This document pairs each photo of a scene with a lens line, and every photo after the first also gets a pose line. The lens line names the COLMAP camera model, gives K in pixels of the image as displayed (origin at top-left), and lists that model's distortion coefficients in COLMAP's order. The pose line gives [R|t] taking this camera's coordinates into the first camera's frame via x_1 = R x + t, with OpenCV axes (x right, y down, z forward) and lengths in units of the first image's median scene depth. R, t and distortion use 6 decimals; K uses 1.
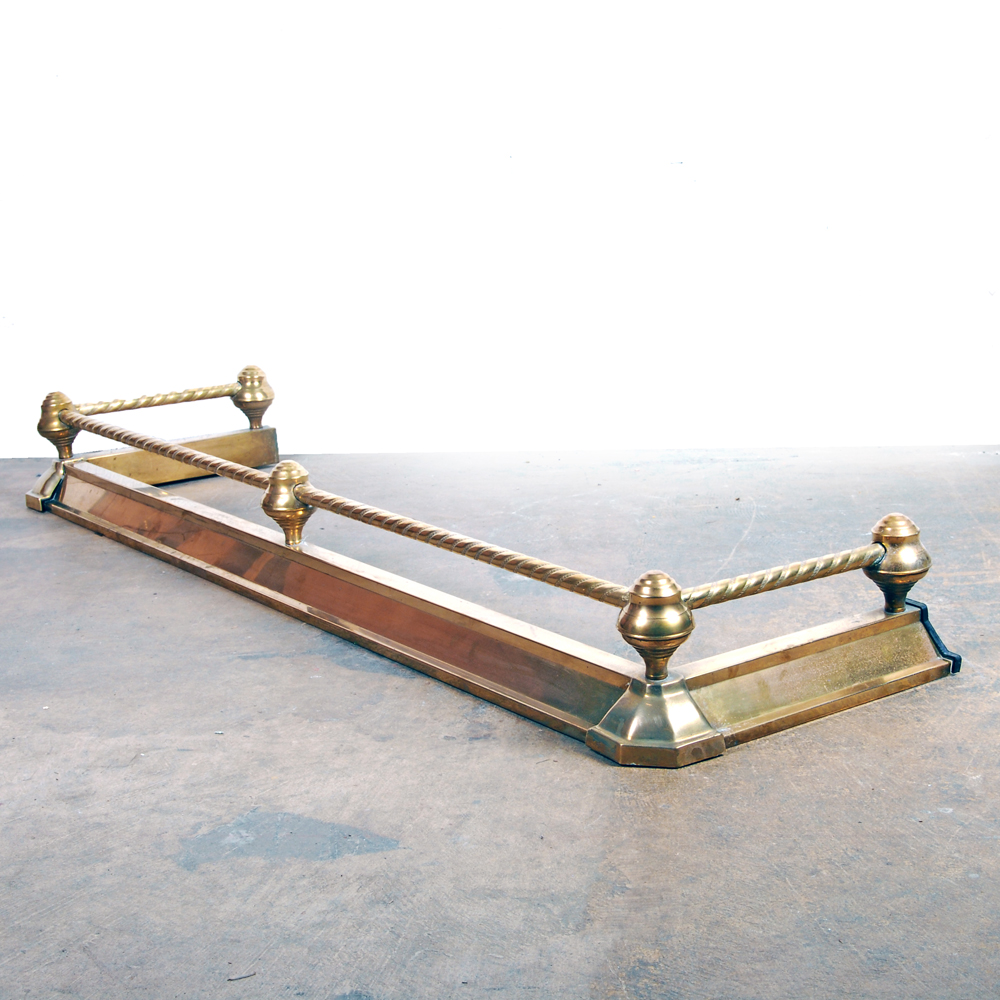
lens RADIAL K [[1831.7, 0, 551.0], [0, 1831.7, 543.9], [0, 0, 1]] dist [0.004548, -0.140863]
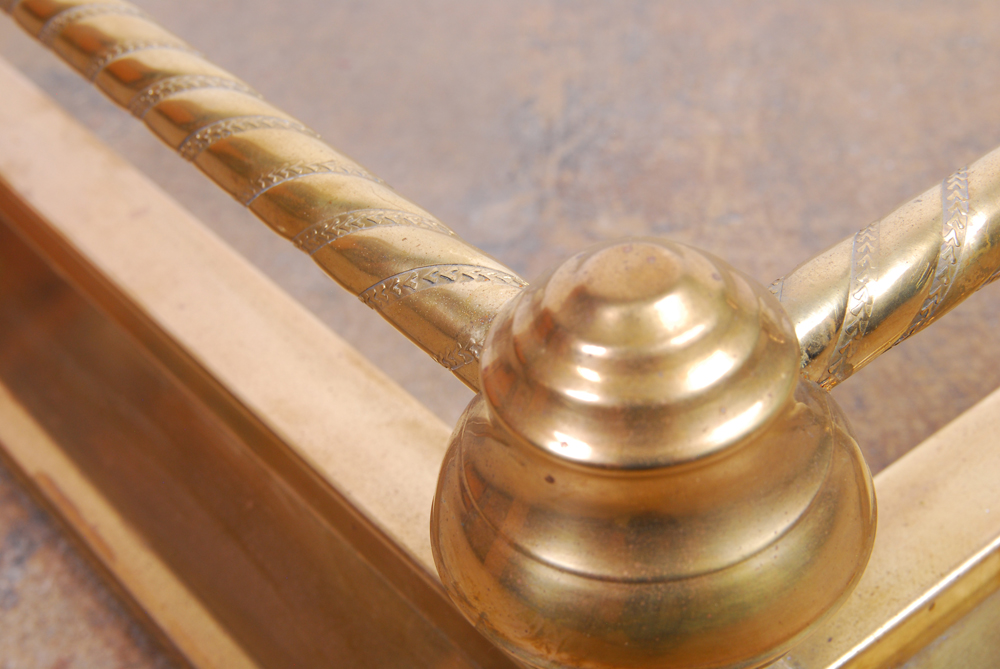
lens RADIAL K [[1875.1, 0, 495.9], [0, 1875.1, 372.2], [0, 0, 1]] dist [0.004251, 0.017474]
pose [[0.996360, -0.074246, -0.041874, 0.046330], [0.084807, 0.912915, 0.399243, -0.040323], [0.008586, -0.401341, 0.915888, 0.776944]]
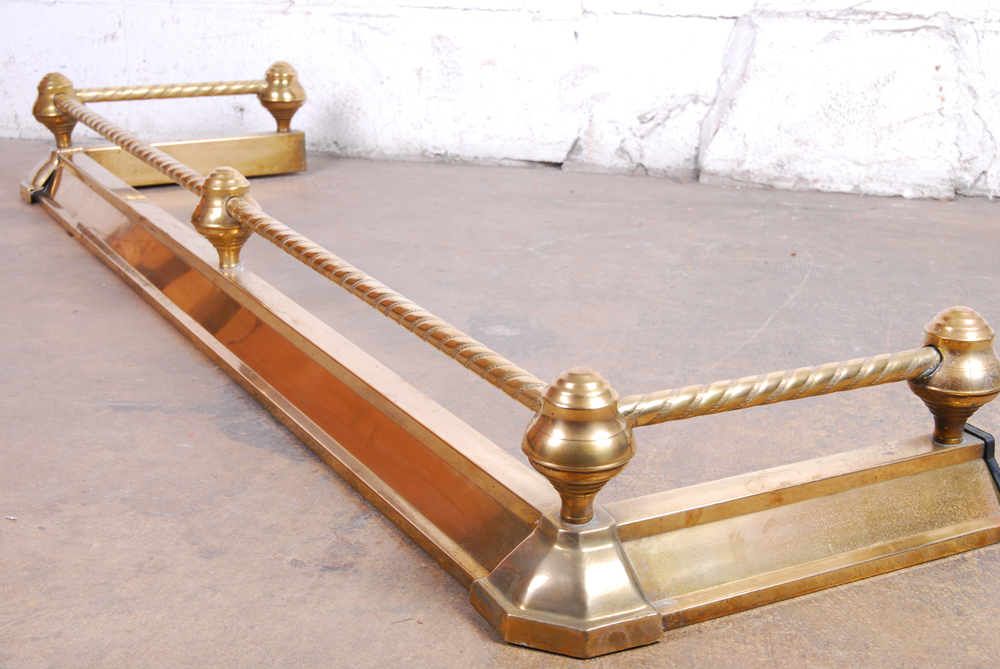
lens RADIAL K [[1524.4, 0, 499.3], [0, 1524.4, 369.4], [0, 0, 1]] dist [-0.010551, 0.102385]
pose [[0.987464, 0.094601, -0.126354, 0.090760], [-0.084610, 0.993015, 0.082236, -0.026733], [0.133251, -0.070514, 0.988571, 0.403801]]
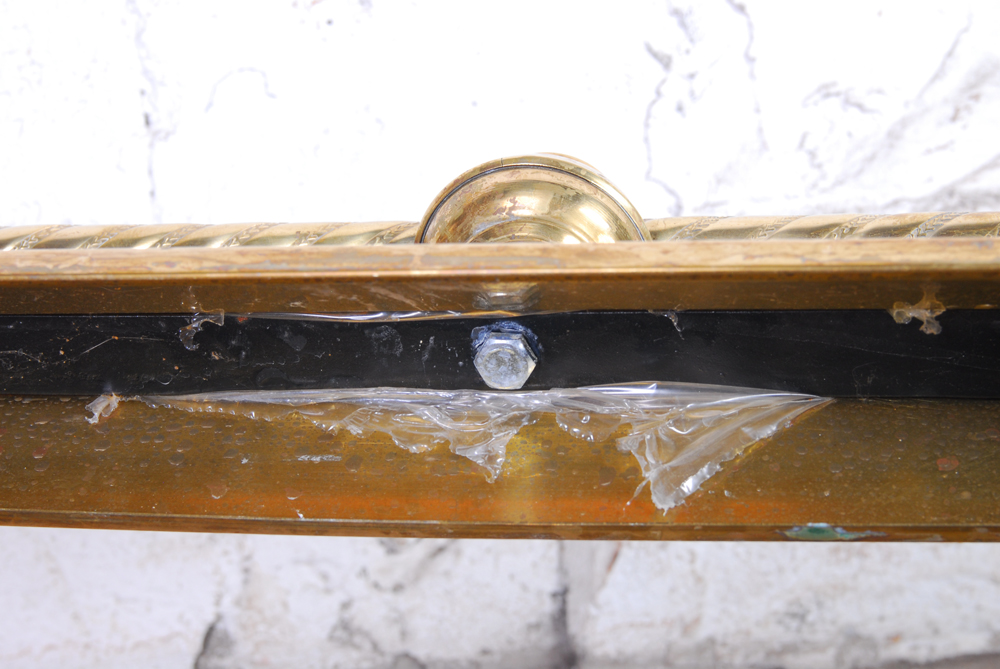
lens RADIAL K [[1875.1, 0, 495.9], [0, 1875.1, 372.2], [0, 0, 1]] dist [0.004251, 0.017474]
pose [[0.981356, -0.102712, 0.162453, -0.027263], [0.082158, 0.988294, 0.128551, -0.259536], [-0.173755, -0.112807, 0.978307, 1.147161]]
